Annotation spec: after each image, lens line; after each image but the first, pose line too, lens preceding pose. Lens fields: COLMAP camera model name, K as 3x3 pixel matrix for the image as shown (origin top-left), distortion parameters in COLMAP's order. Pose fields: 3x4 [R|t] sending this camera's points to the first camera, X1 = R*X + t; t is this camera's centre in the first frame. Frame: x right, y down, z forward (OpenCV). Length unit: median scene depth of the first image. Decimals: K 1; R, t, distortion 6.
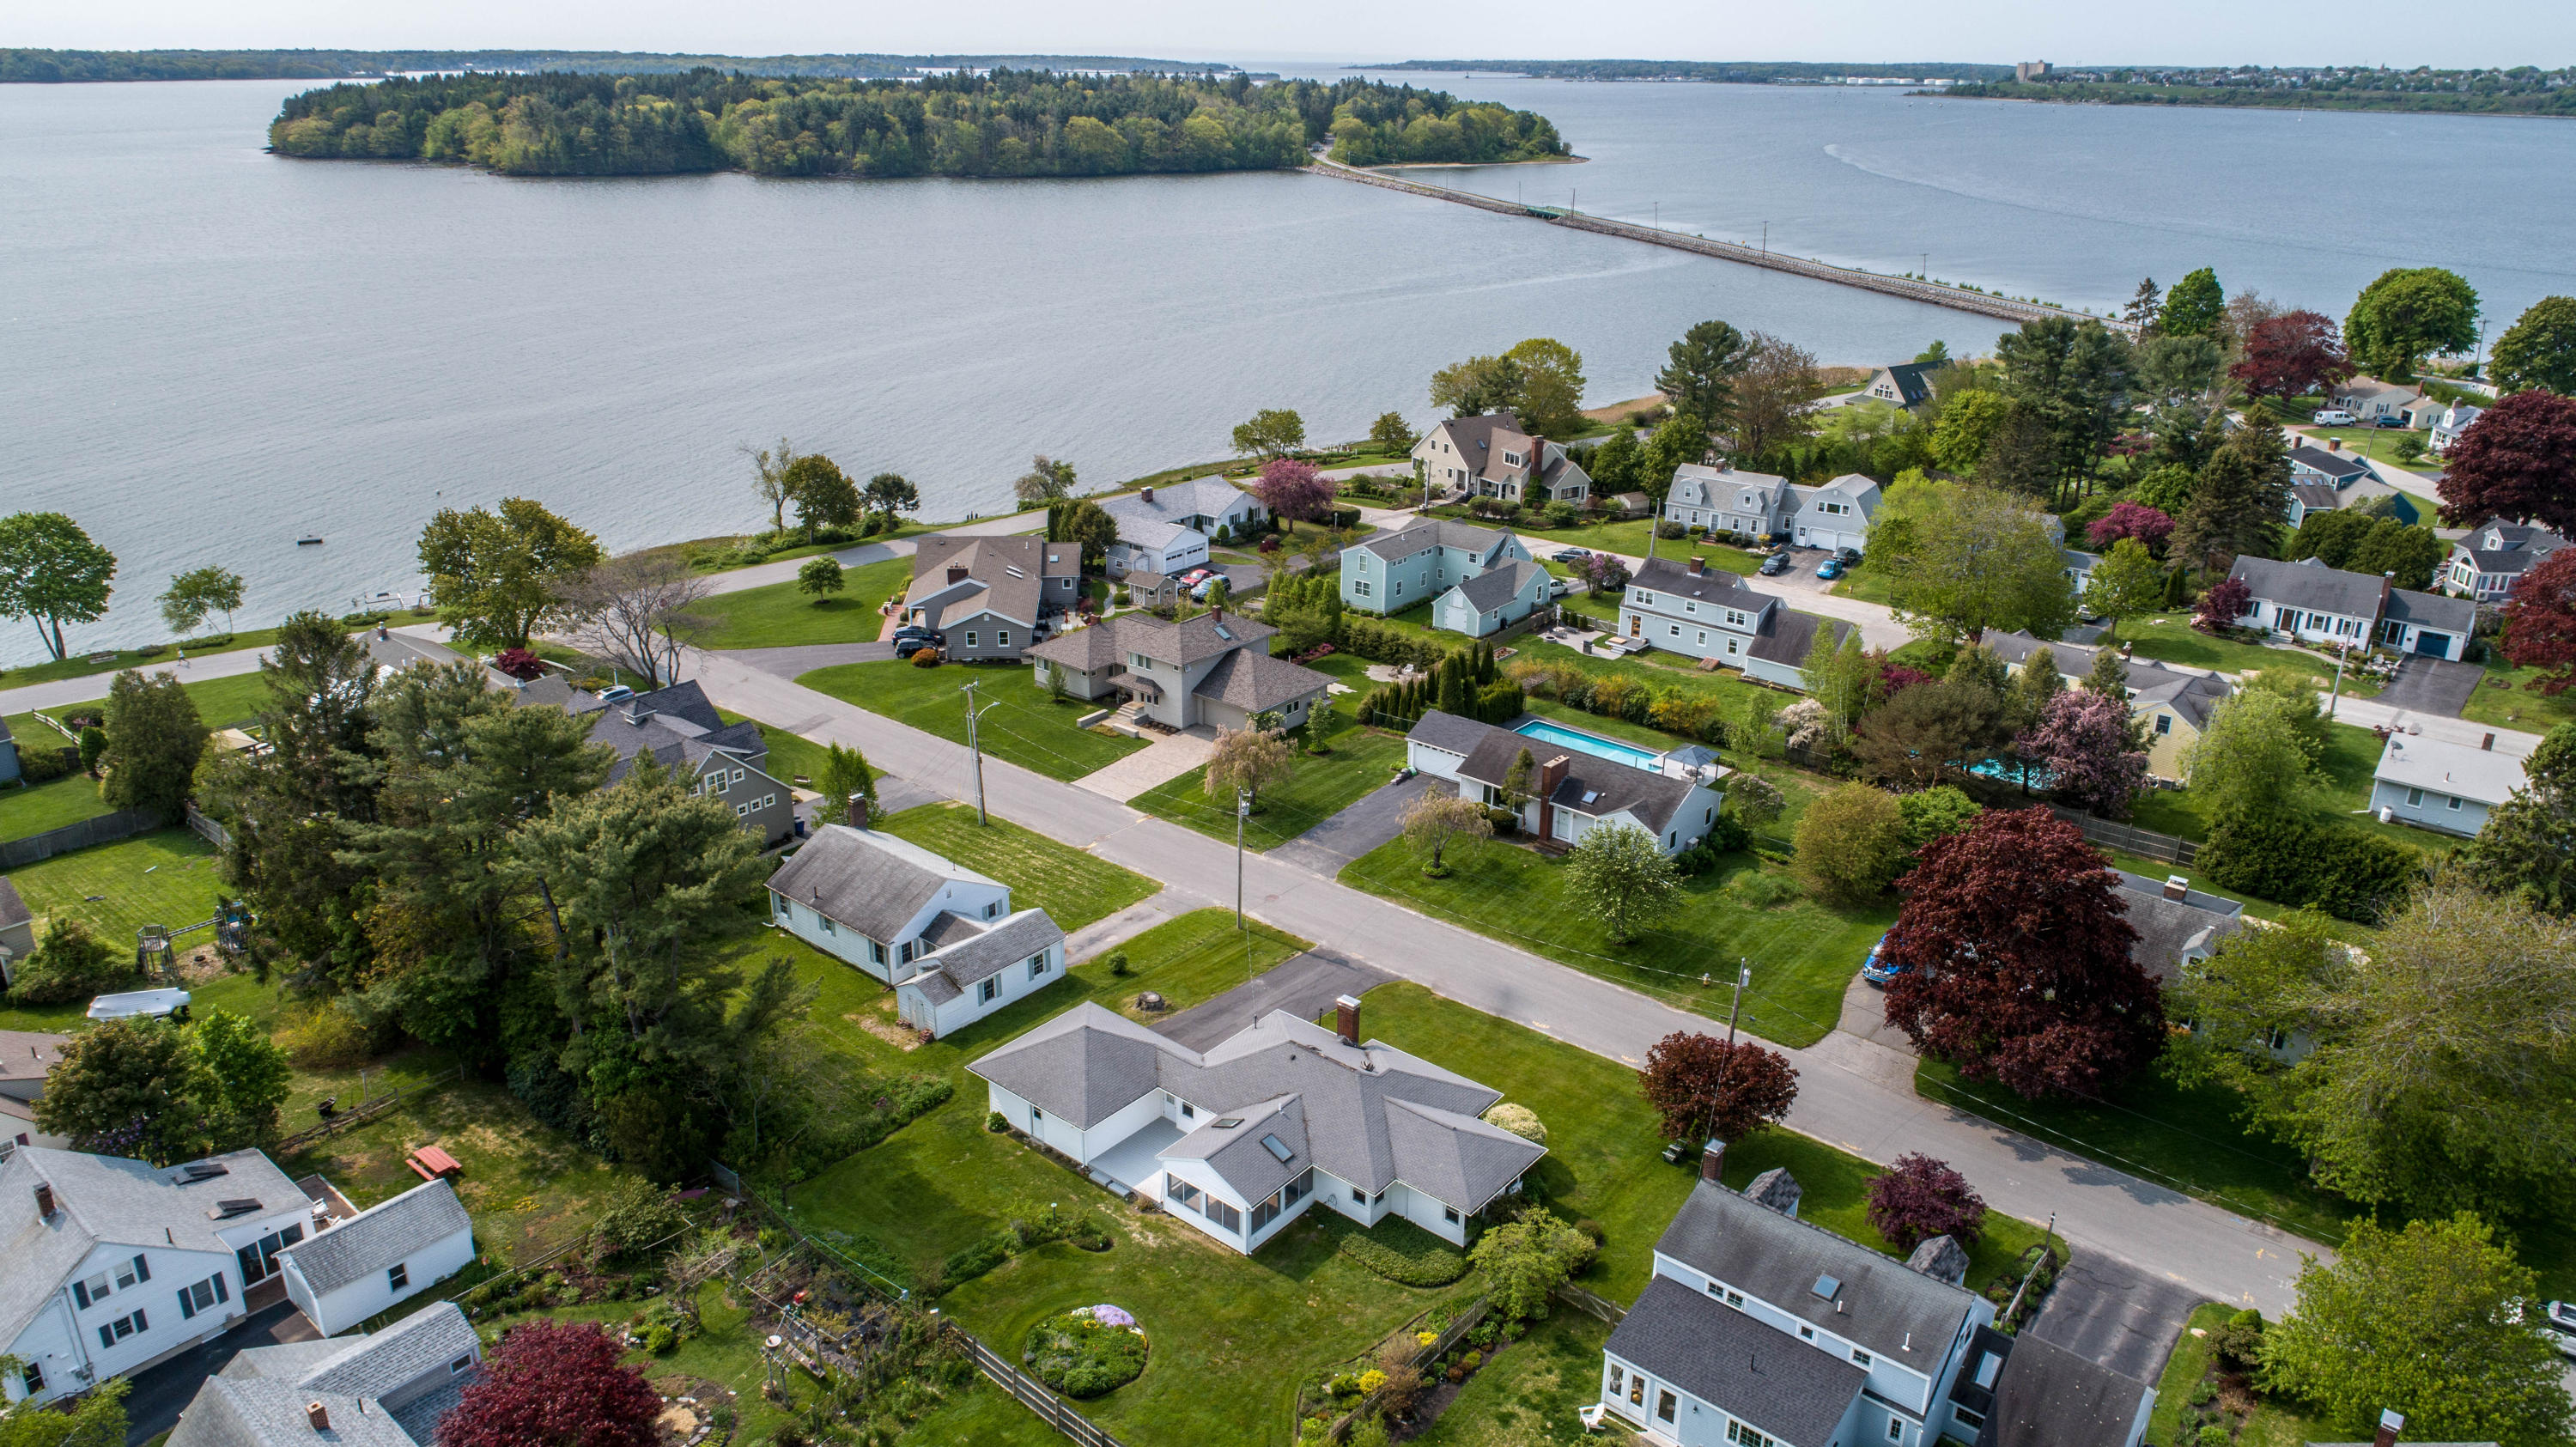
lens RADIAL K [[1702.1, 0, 1288.0], [0, 1702.1, 723.5], [0, 0, 1]] dist [-0.012416, 0.002553]
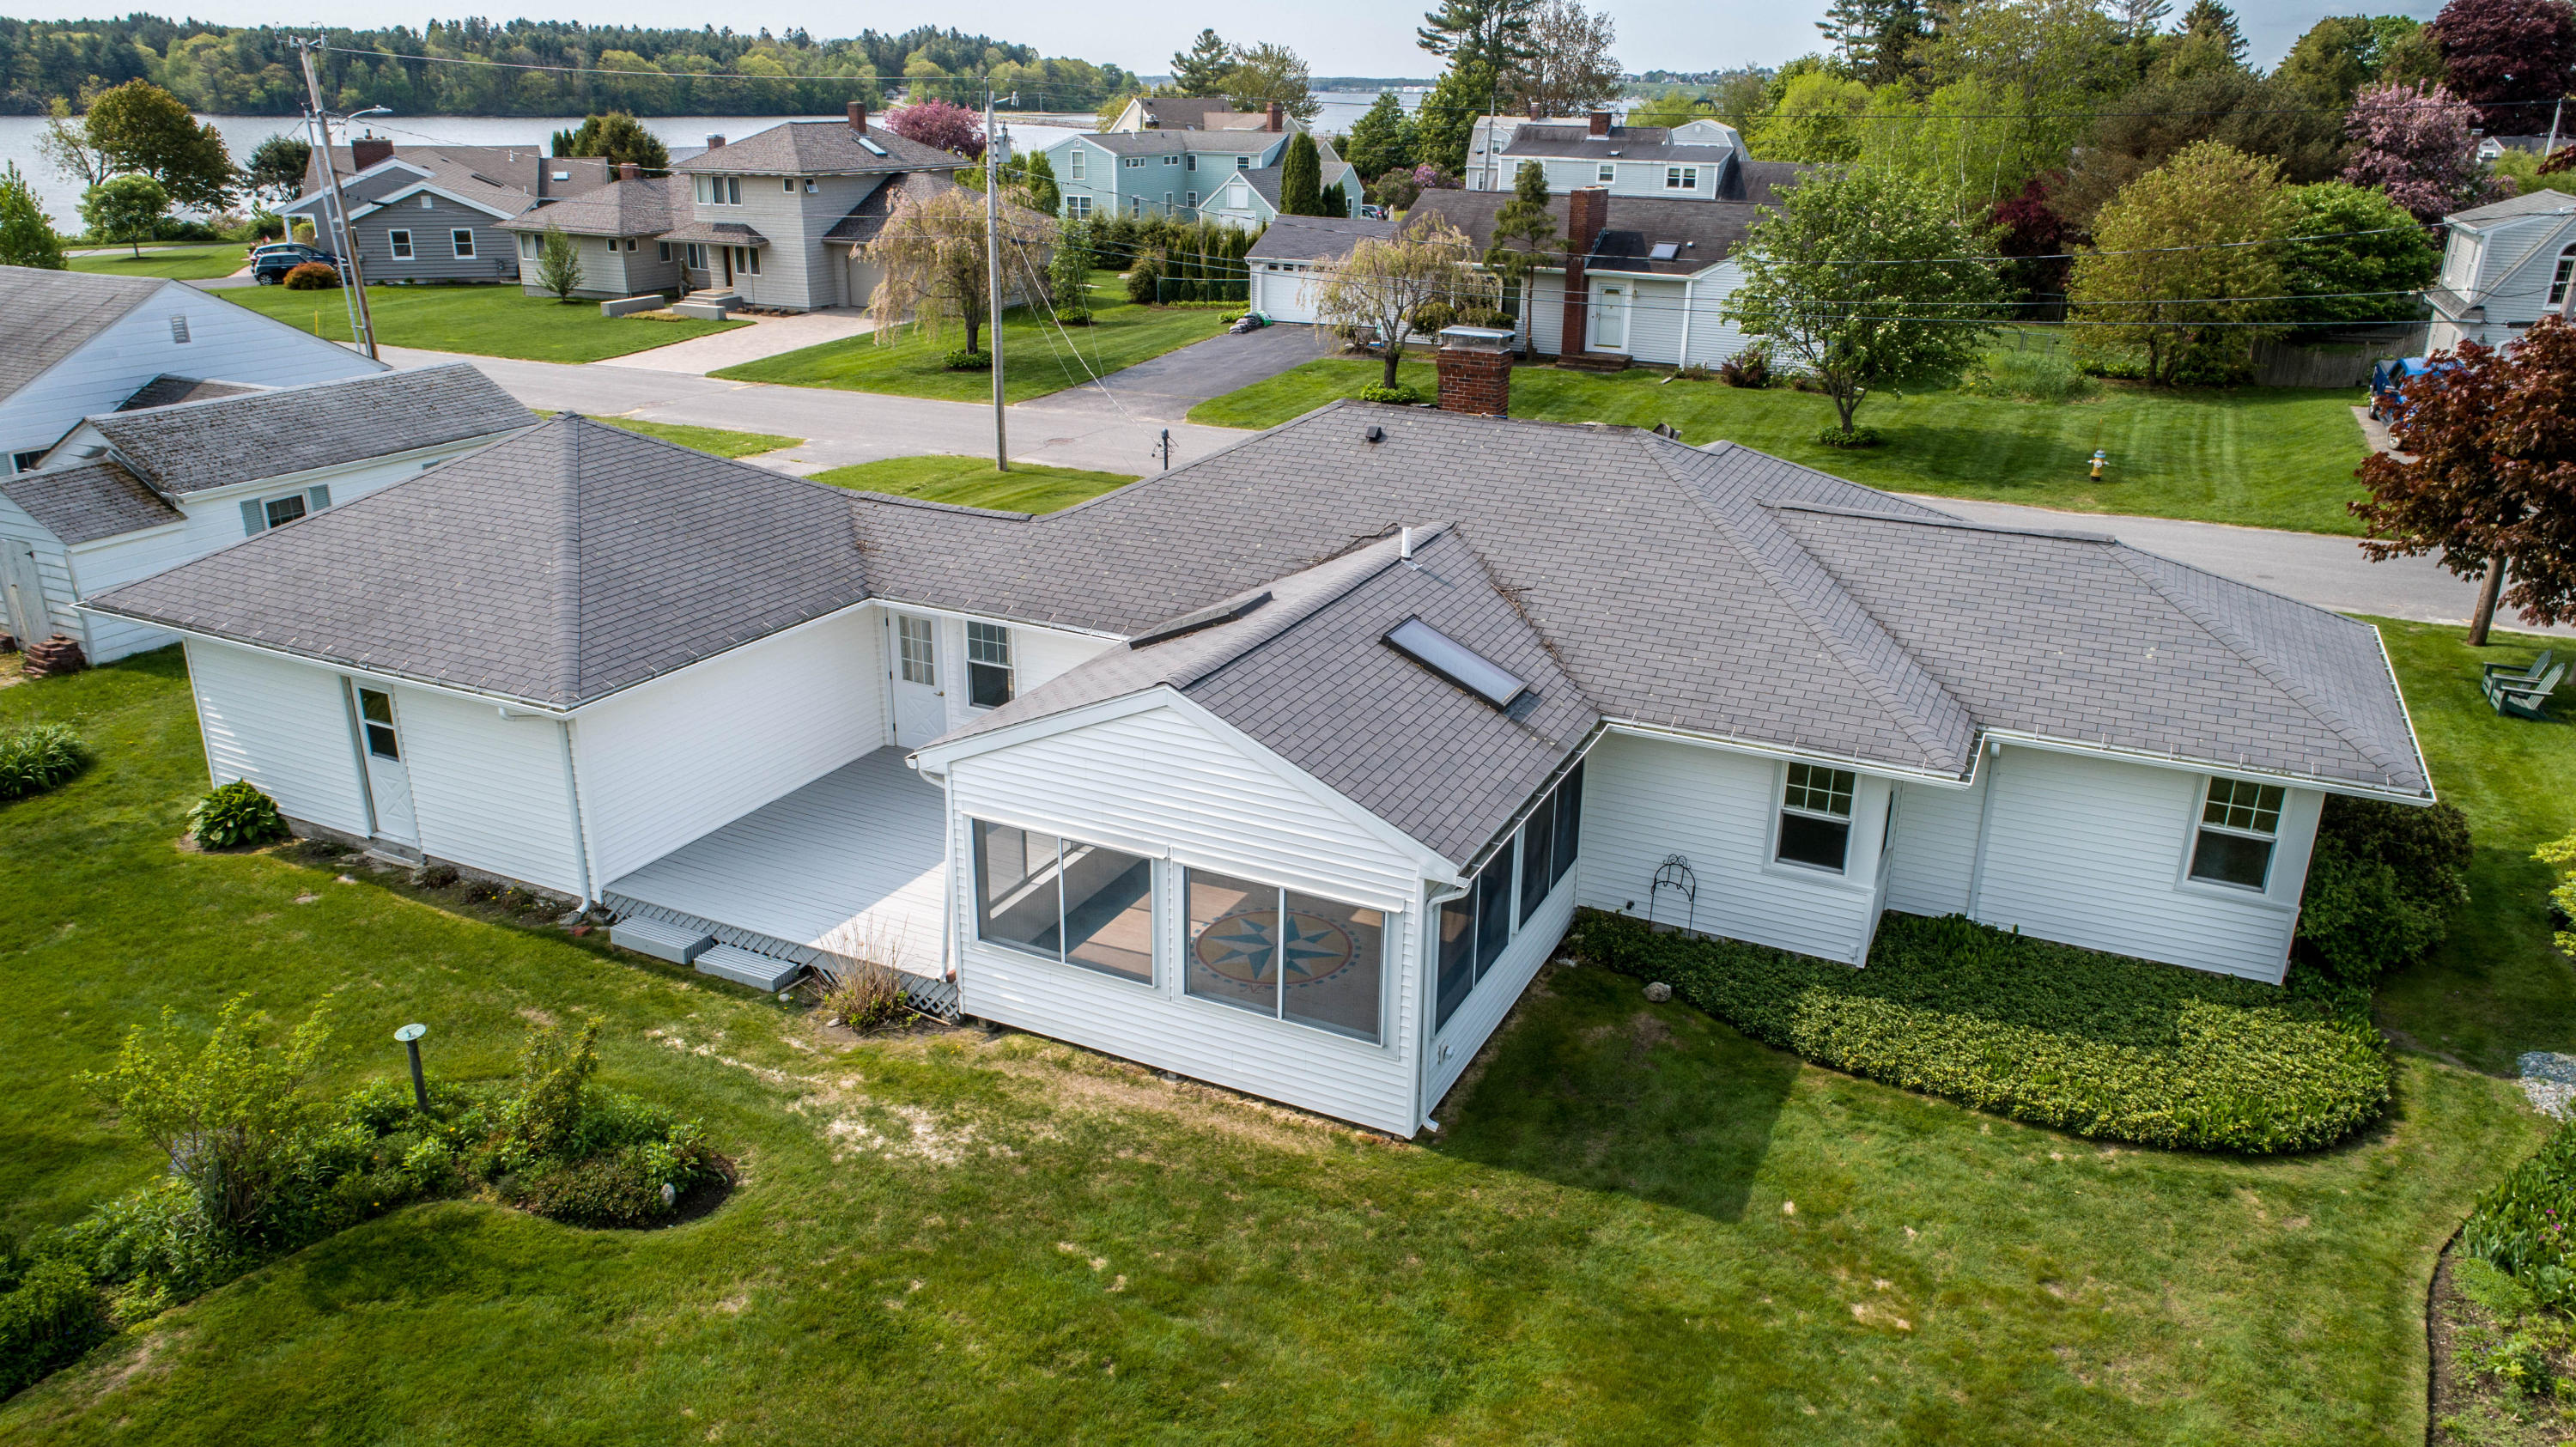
lens RADIAL K [[1745.7, 0, 1285.8], [0, 1745.7, 681.1], [0, 0, 1]] dist [-0.010121, 0.005180]
pose [[0.972978, -0.076115, 0.217991, -0.039992], [0.082805, 0.996329, -0.021710, 0.128359], [-0.215538, 0.039174, 0.975709, 0.391173]]
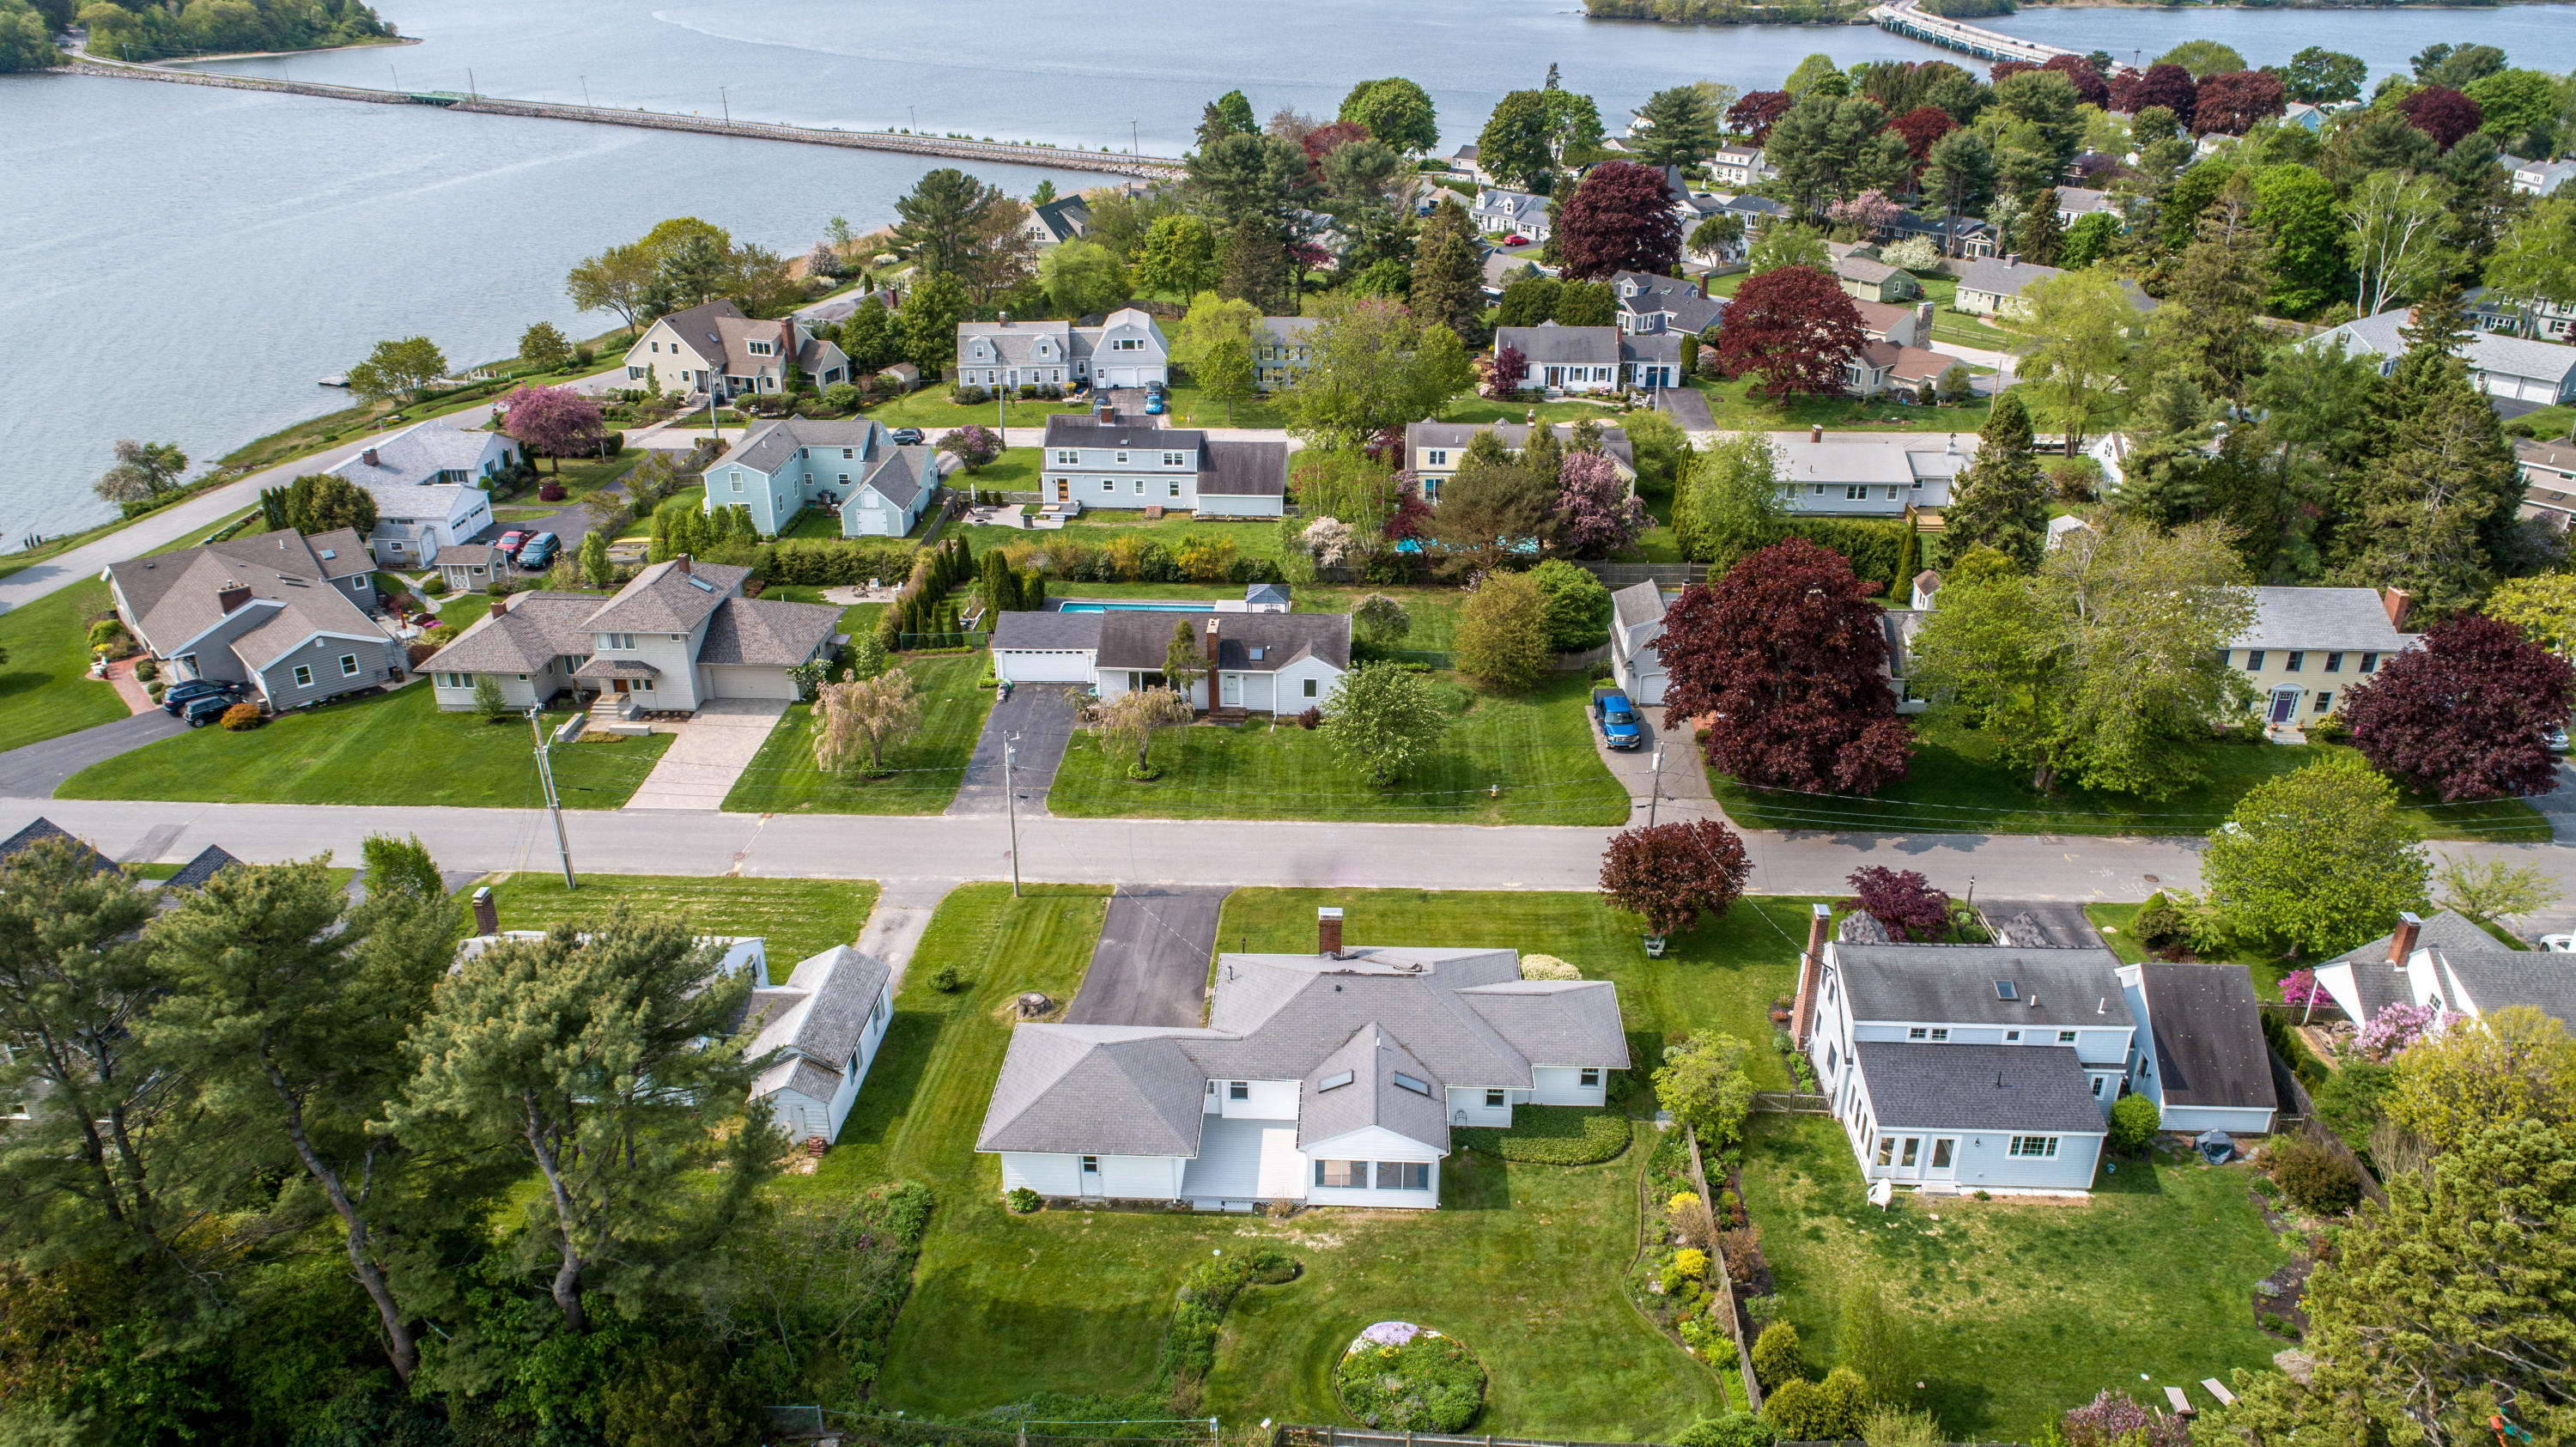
lens RADIAL K [[1702.1, 0, 1288.0], [0, 1702.1, 723.5], [0, 0, 1]] dist [-0.012416, 0.002553]
pose [[0.804123, -0.263413, 0.532916, -0.240190], [0.226991, 0.964596, 0.134278, -0.031613], [-0.549419, 0.012991, 0.835446, 0.149860]]
